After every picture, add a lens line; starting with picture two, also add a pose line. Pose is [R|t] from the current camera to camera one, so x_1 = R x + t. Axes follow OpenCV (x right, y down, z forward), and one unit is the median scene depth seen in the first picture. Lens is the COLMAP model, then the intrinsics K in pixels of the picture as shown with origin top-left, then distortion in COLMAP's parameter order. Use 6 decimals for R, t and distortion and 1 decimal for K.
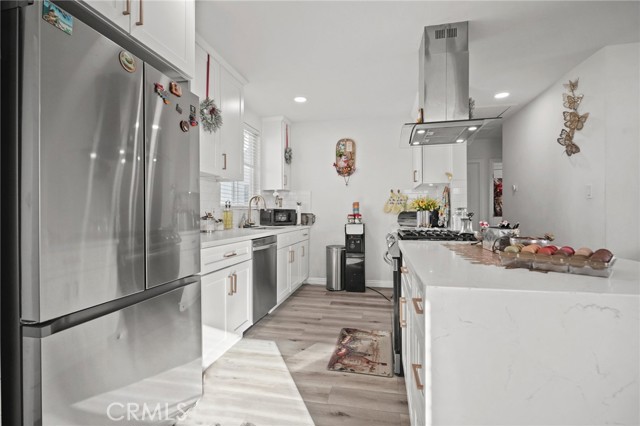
lens RADIAL K [[295.3, 0, 320.6], [0, 295.3, 212.4], [0, 0, 1]] dist [-0.000280, -0.000157]
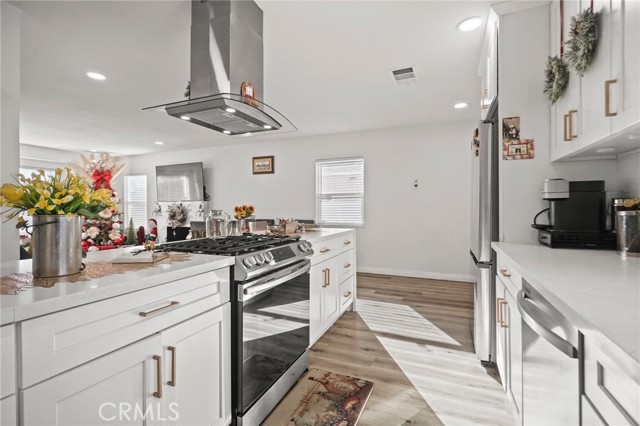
lens RADIAL K [[295.3, 0, 320.0], [0, 295.3, 212.2], [0, 0, 1]] dist [-0.000280, -0.000157]
pose [[-0.980726, 0.008508, 0.195202, 0.001710], [0.007672, 0.999958, -0.005035, -0.002664], [-0.195237, -0.003440, -0.980750, 1.330923]]
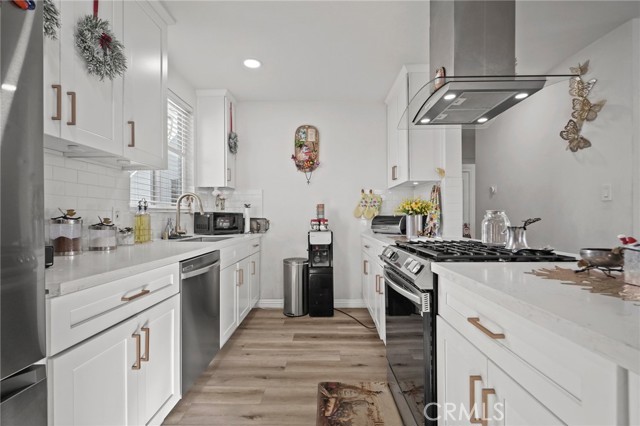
lens RADIAL K [[295.3, 0, 319.2], [0, 295.3, 217.7], [0, 0, 1]] dist [-0.000280, -0.000157]
pose [[0.980434, -0.000686, 0.196846, -0.058906], [-0.000262, 0.999988, 0.004789, -0.001863], [-0.196847, -0.004747, 0.980423, 0.291297]]
